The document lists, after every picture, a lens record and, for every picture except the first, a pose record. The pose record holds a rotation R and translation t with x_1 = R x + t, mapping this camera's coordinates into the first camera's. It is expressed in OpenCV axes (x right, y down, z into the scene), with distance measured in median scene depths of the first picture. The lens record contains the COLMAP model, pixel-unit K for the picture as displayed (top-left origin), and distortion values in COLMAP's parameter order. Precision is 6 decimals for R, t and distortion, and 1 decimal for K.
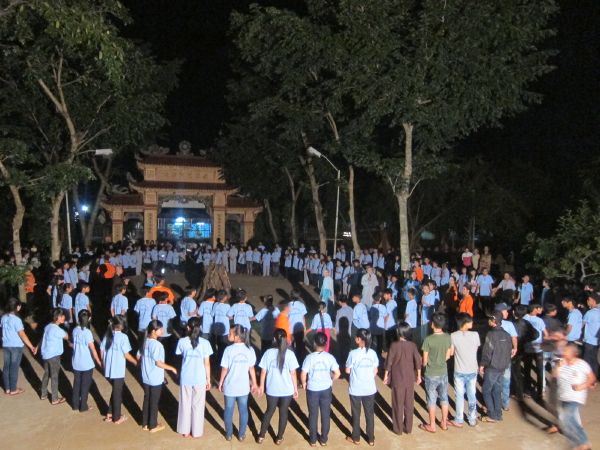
lens RADIAL K [[521.2, 0, 303.1], [0, 521.2, 224.7], [0, 0, 1]] dist [-0.029712, 0.000158]
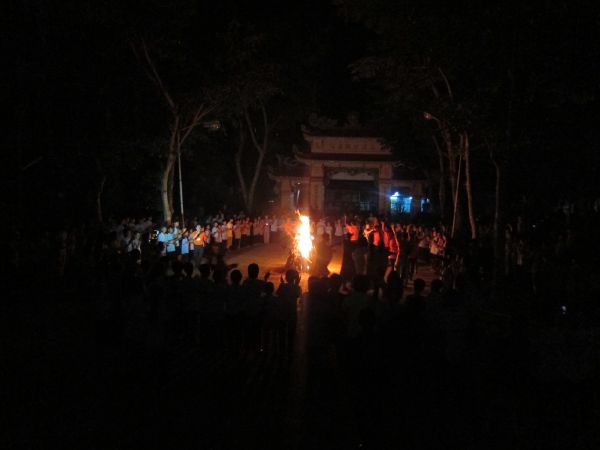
lens RADIAL K [[521.2, 0, 298.4], [0, 521.2, 225.5], [0, 0, 1]] dist [-0.029712, 0.000158]
pose [[0.887654, 0.046042, -0.458203, 0.144345], [-0.023662, 0.998235, 0.054468, 0.002314], [0.459902, -0.037507, 0.887177, 0.076351]]
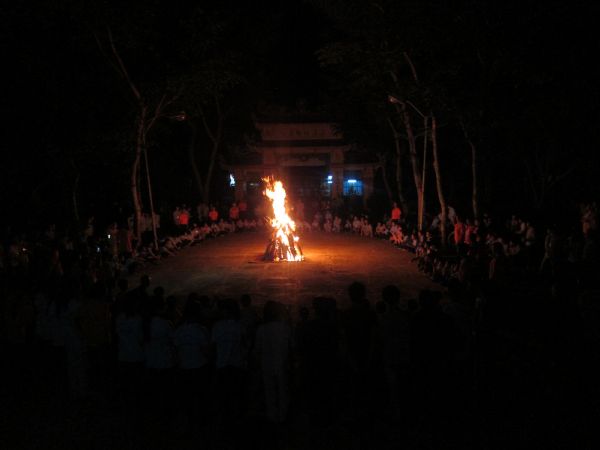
lens RADIAL K [[521.2, 0, 299.0], [0, 521.2, 225.6], [0, 0, 1]] dist [-0.029712, 0.000158]
pose [[0.941458, 0.000565, -0.337129, 0.104126], [0.027481, 0.996542, 0.078411, 0.002944], [0.336007, -0.083086, 0.938187, 0.052921]]
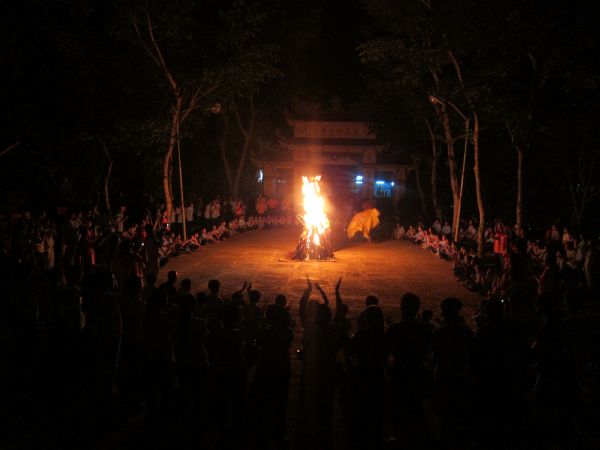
lens RADIAL K [[521.2, 0, 300.1], [0, 521.2, 227.4], [0, 0, 1]] dist [-0.029712, 0.000158]
pose [[0.924913, 0.047684, -0.377176, 0.091607], [-0.016706, 0.996242, 0.084982, 0.003055], [0.379811, -0.072300, 0.922234, 0.062272]]
